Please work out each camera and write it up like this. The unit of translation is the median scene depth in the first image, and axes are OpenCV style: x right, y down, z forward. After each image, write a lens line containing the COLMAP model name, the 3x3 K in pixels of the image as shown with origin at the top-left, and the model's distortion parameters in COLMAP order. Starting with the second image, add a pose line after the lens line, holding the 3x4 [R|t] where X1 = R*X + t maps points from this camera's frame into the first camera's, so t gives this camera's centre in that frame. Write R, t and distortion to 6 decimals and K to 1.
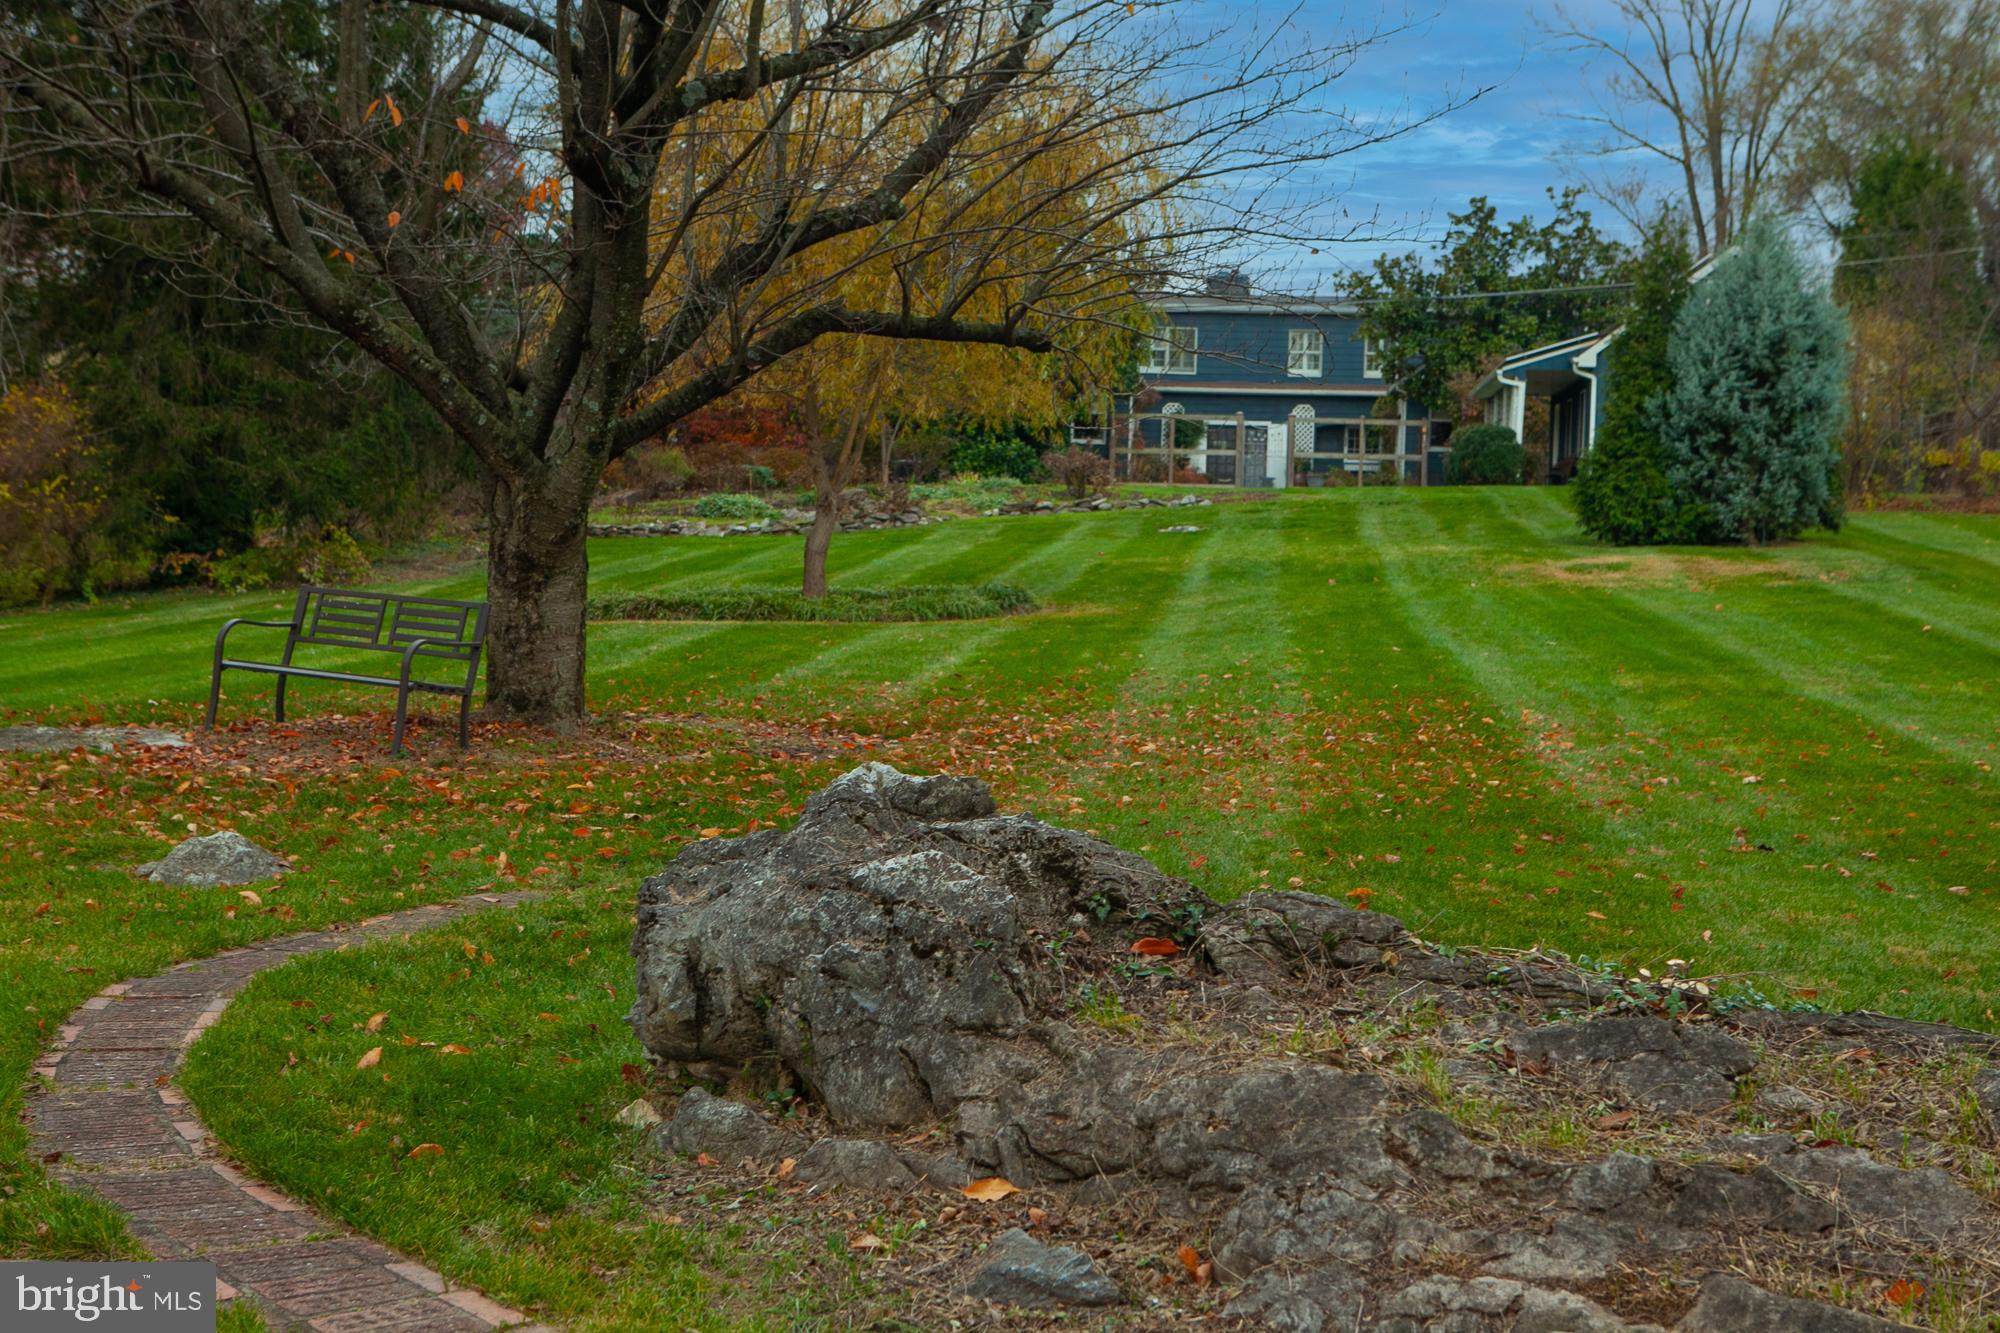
lens RADIAL K [[3146.4, 0, 1000.0], [0, 3146.4, 666.5], [0, 0, 1]] dist [0.014671, 0.107587]
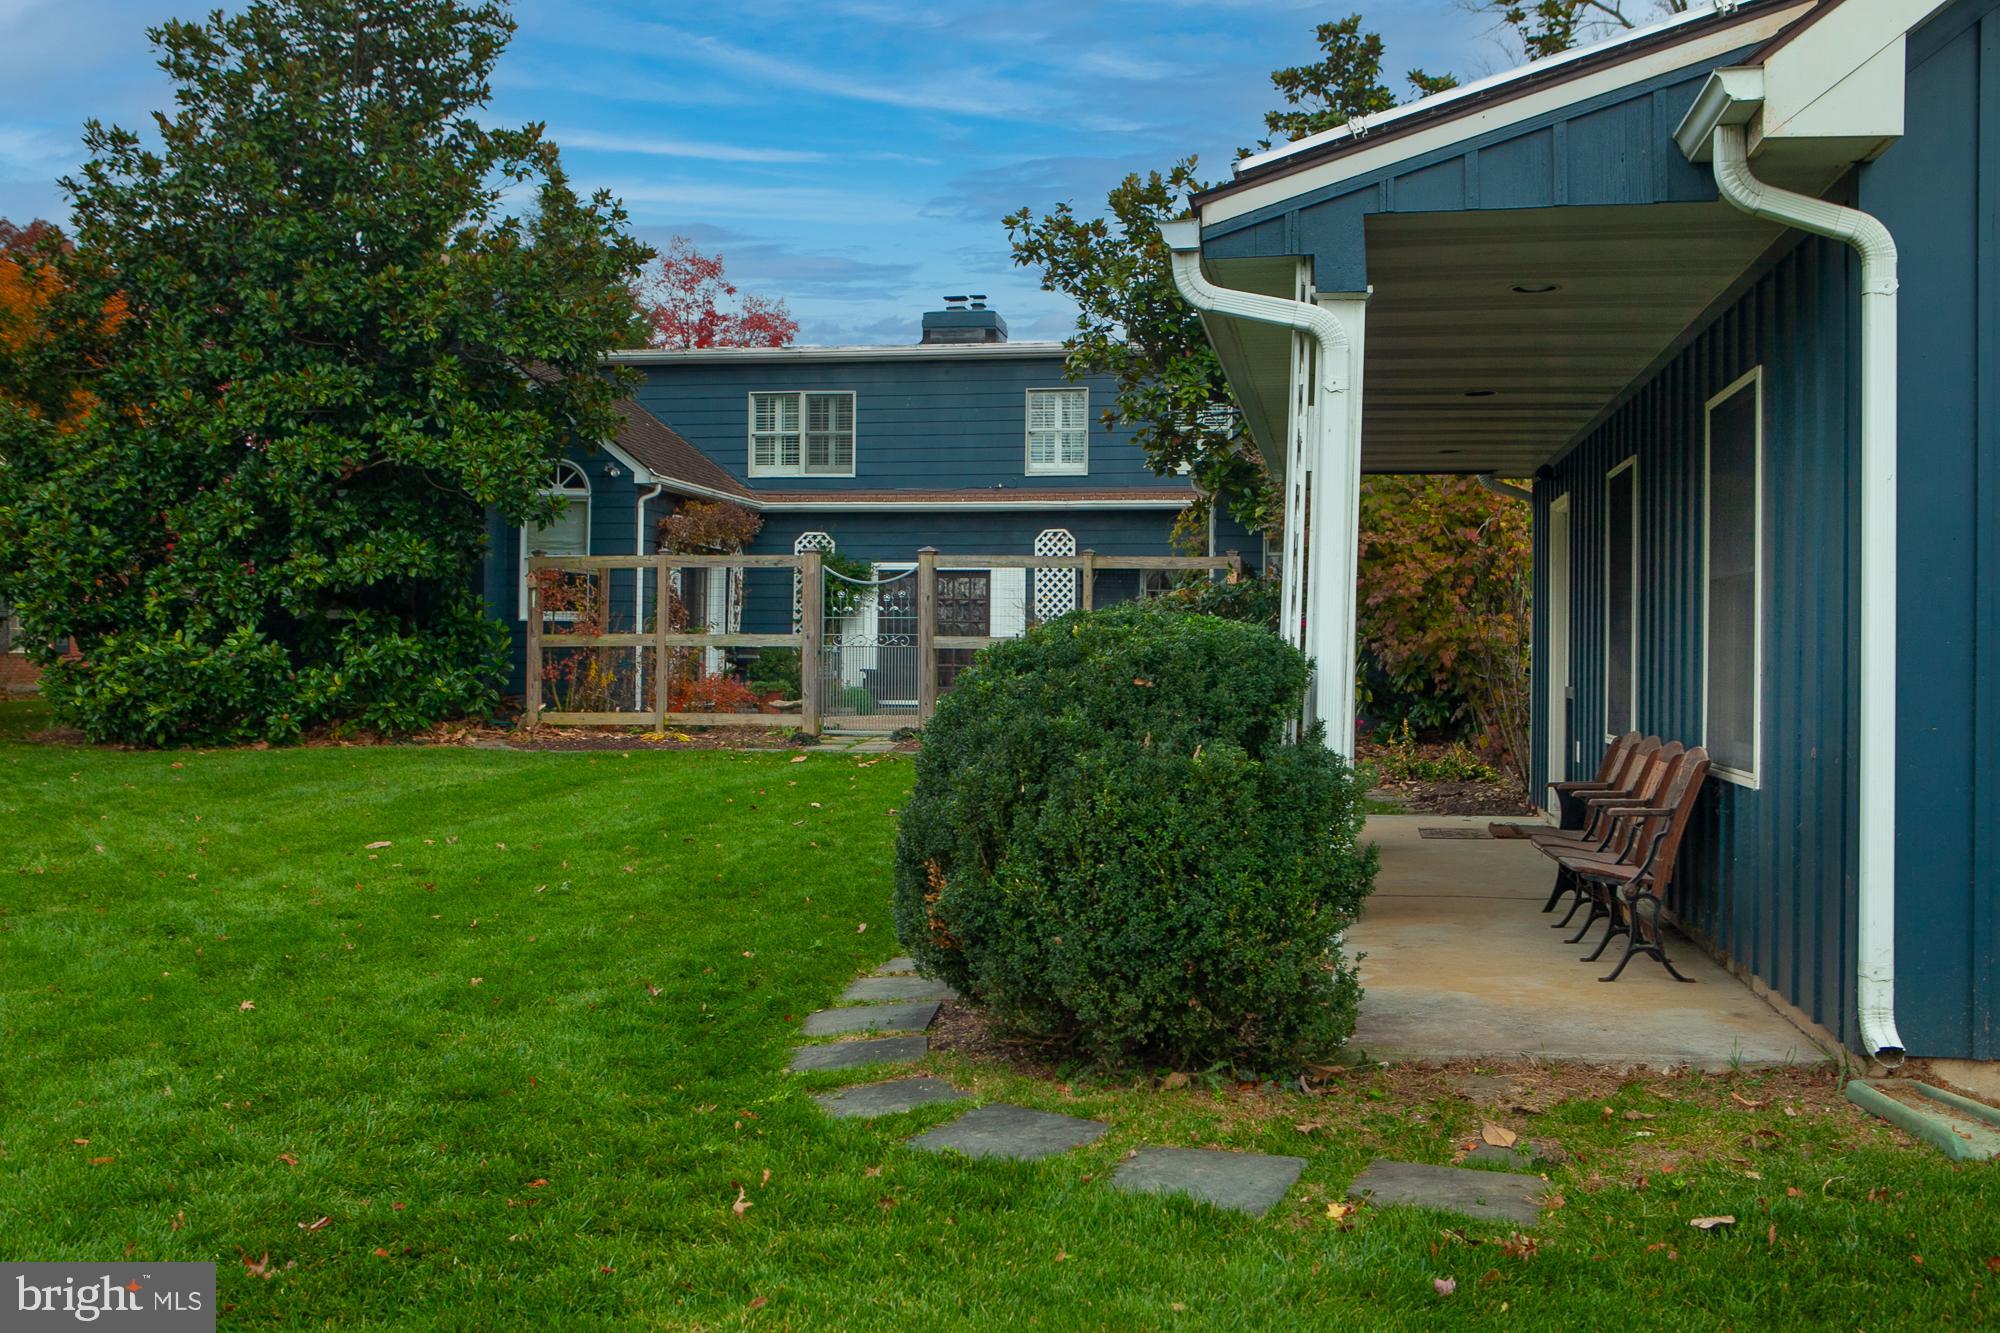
lens RADIAL K [[1988.0, 0, 1000.9], [0, 1988.0, 627.3], [0, 0, 1]] dist [-0.087880, 0.001717]
pose [[0.995936, -0.020801, -0.087623, 0.175148], [0.017250, 0.999006, -0.041098, -0.080169], [0.088391, 0.039419, 0.995306, 1.009002]]
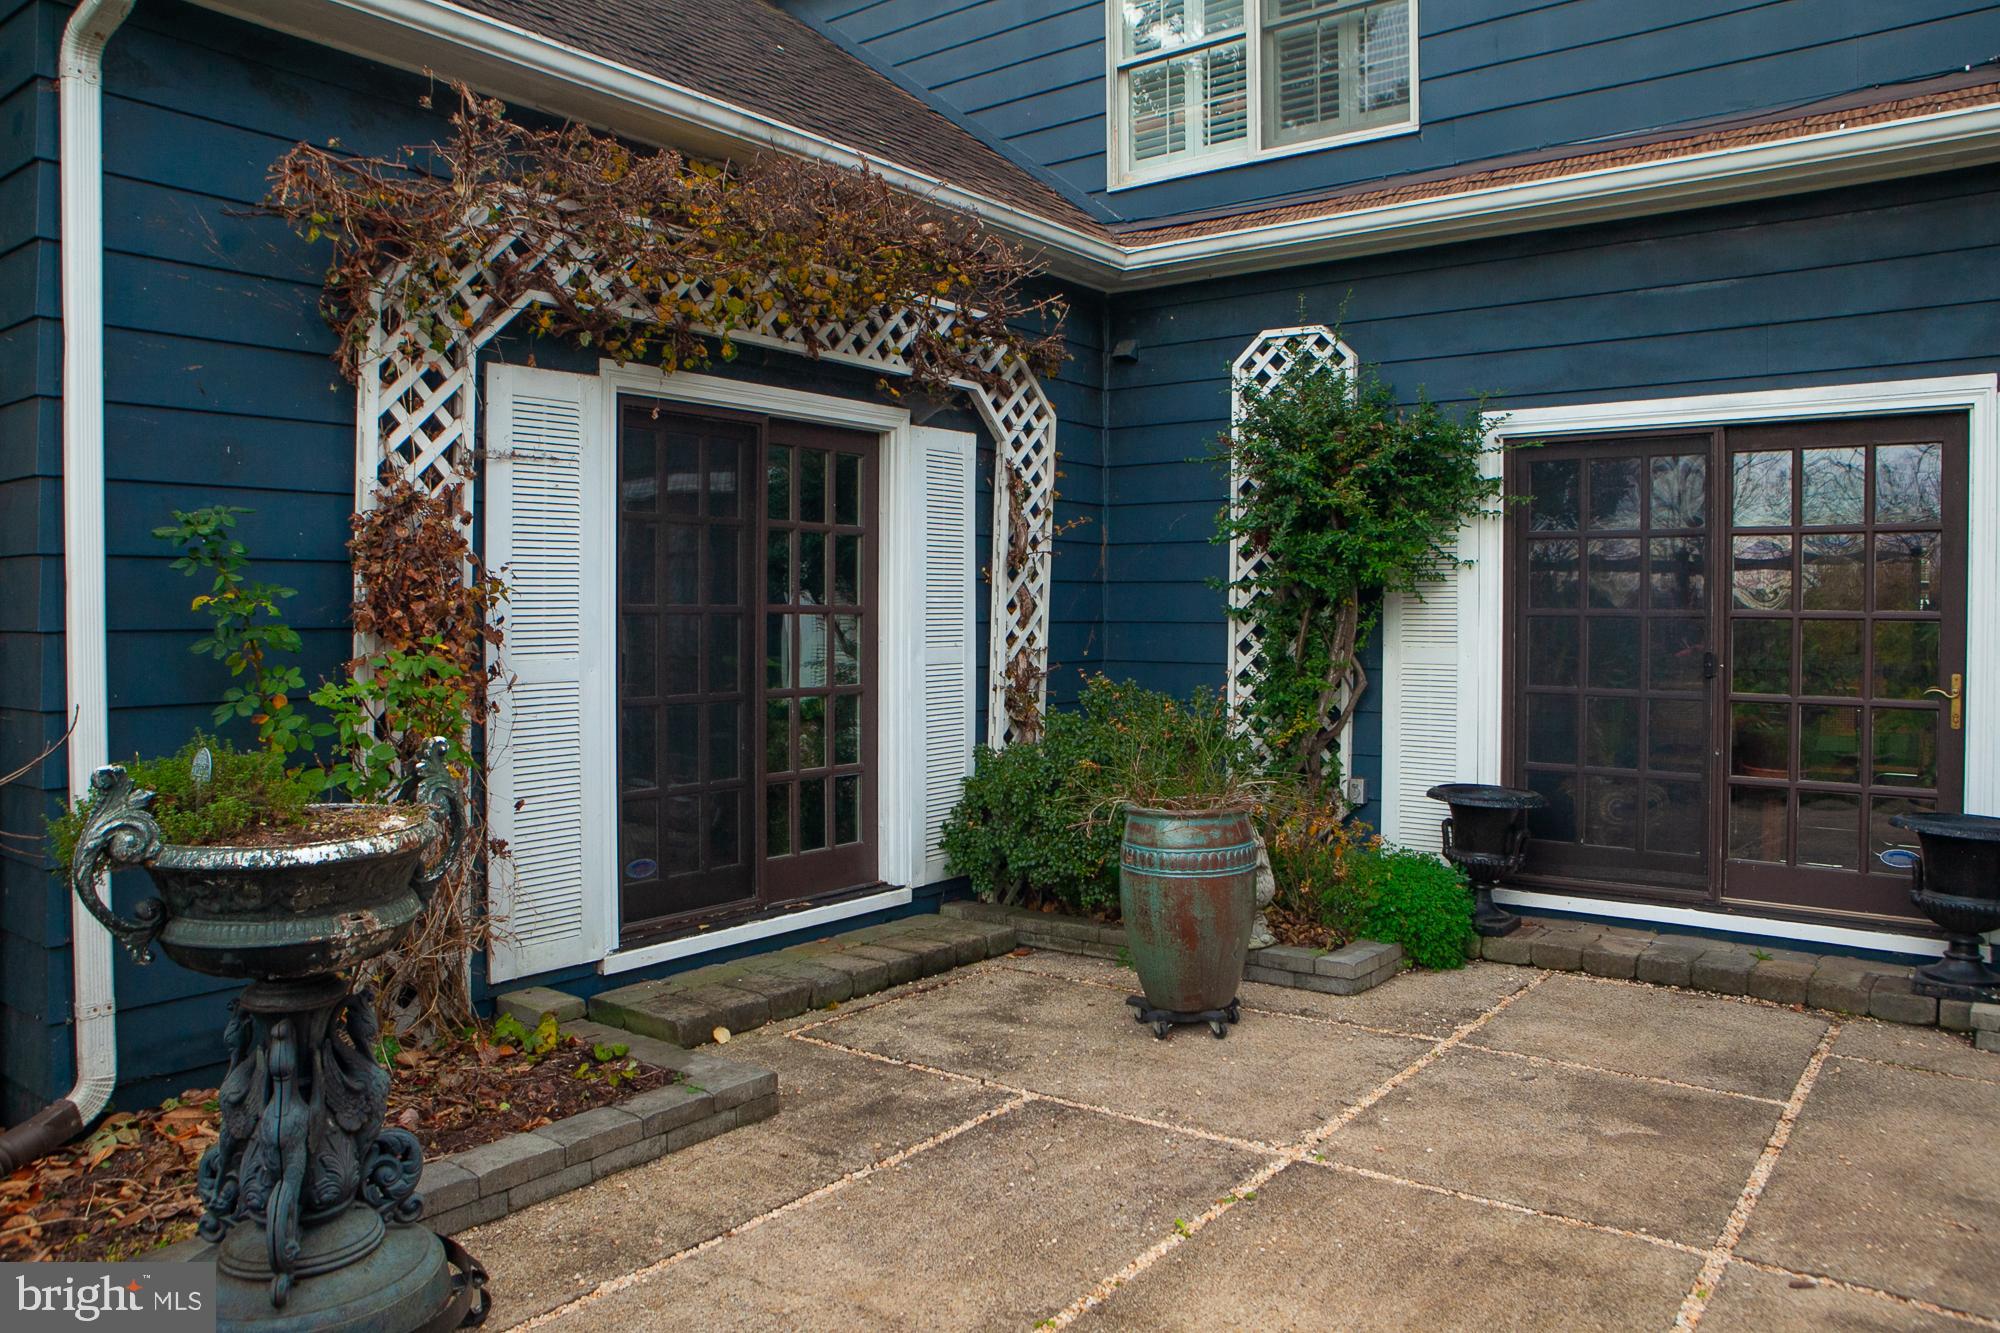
lens RADIAL K [[1356.6, 0, 996.2], [0, 1356.6, 594.5], [0, 0, 1]] dist [-0.078036, 0.001844]
pose [[0.840000, -0.031203, -0.541689, 0.121035], [0.004875, 0.998739, -0.049971, -0.099968], [0.542565, 0.039335, 0.839093, 1.409281]]
